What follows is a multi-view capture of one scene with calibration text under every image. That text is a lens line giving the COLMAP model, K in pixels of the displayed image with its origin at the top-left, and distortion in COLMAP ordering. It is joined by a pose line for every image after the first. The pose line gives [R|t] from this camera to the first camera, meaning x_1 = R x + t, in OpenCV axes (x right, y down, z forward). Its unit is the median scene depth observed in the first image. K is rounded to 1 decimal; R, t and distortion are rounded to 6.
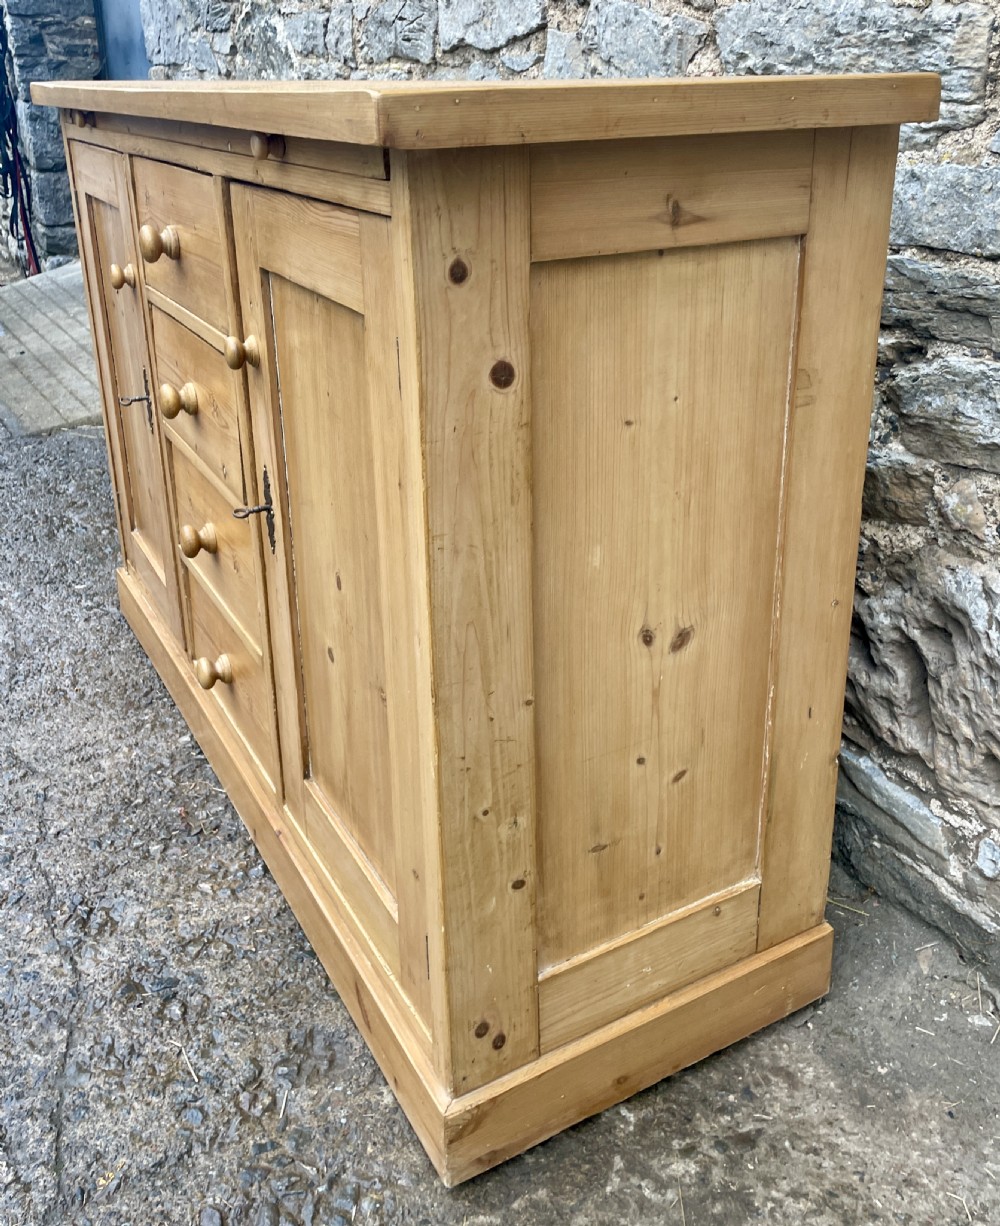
lens RADIAL K [[1155.8, 0, 542.1], [0, 1155.8, 504.2], [0, 0, 1]] dist [0.029023, 0.000000]
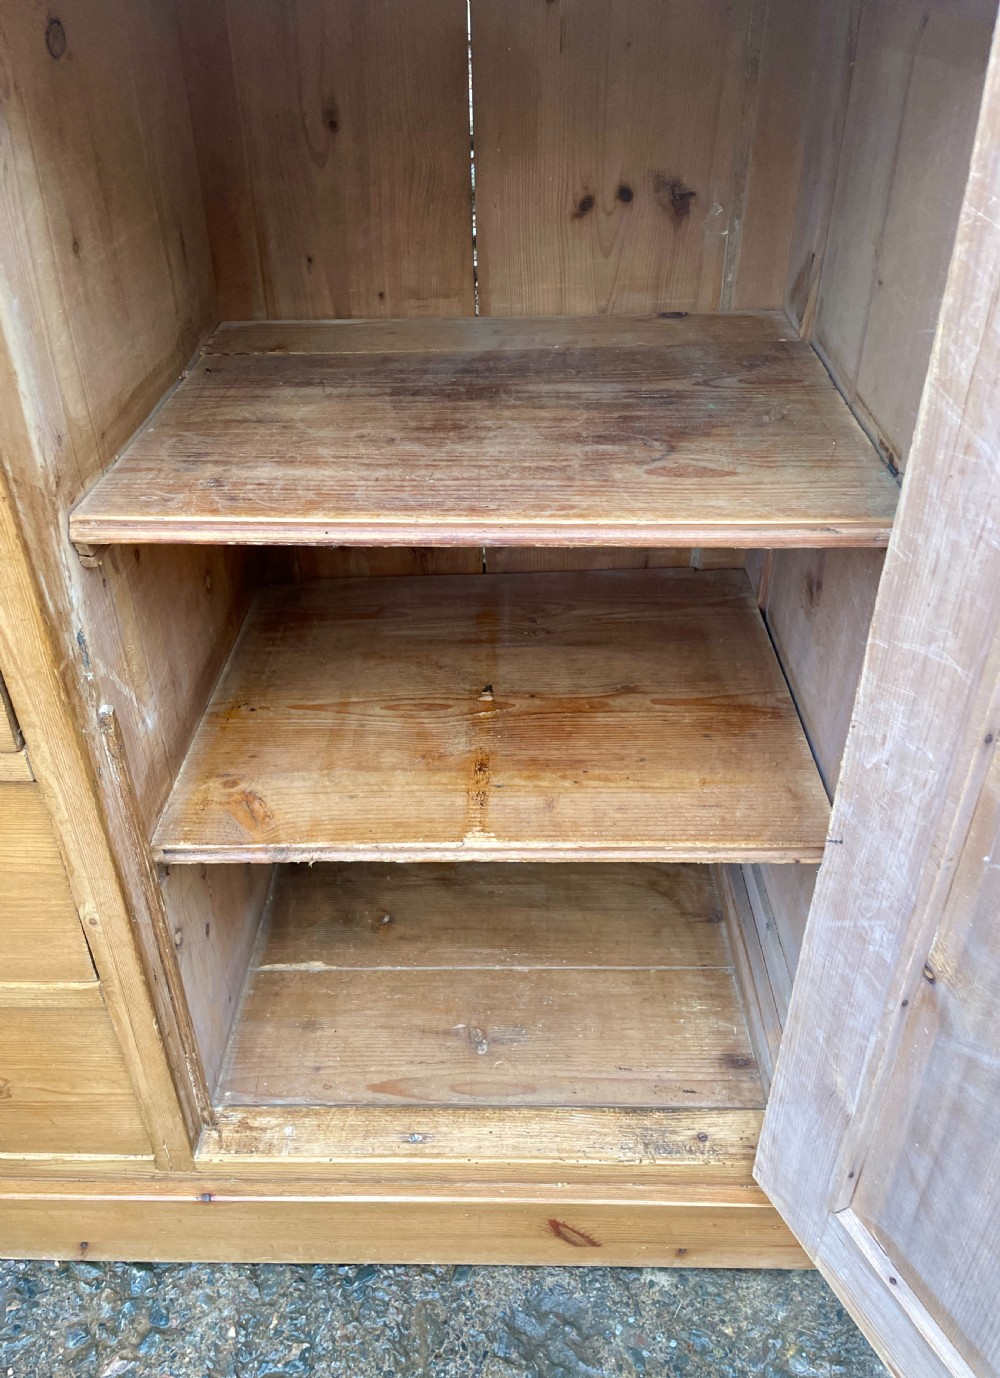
lens RADIAL K [[1089.0, 0, 484.4], [0, 1089.0, 674.2], [0, 0, 1]] dist [0.012506, -0.021041]
pose [[0.519724, -0.476422, 0.709161, -0.465884], [0.307504, 0.878759, 0.364999, -0.134811], [-0.797075, 0.028371, 0.603214, 0.575098]]
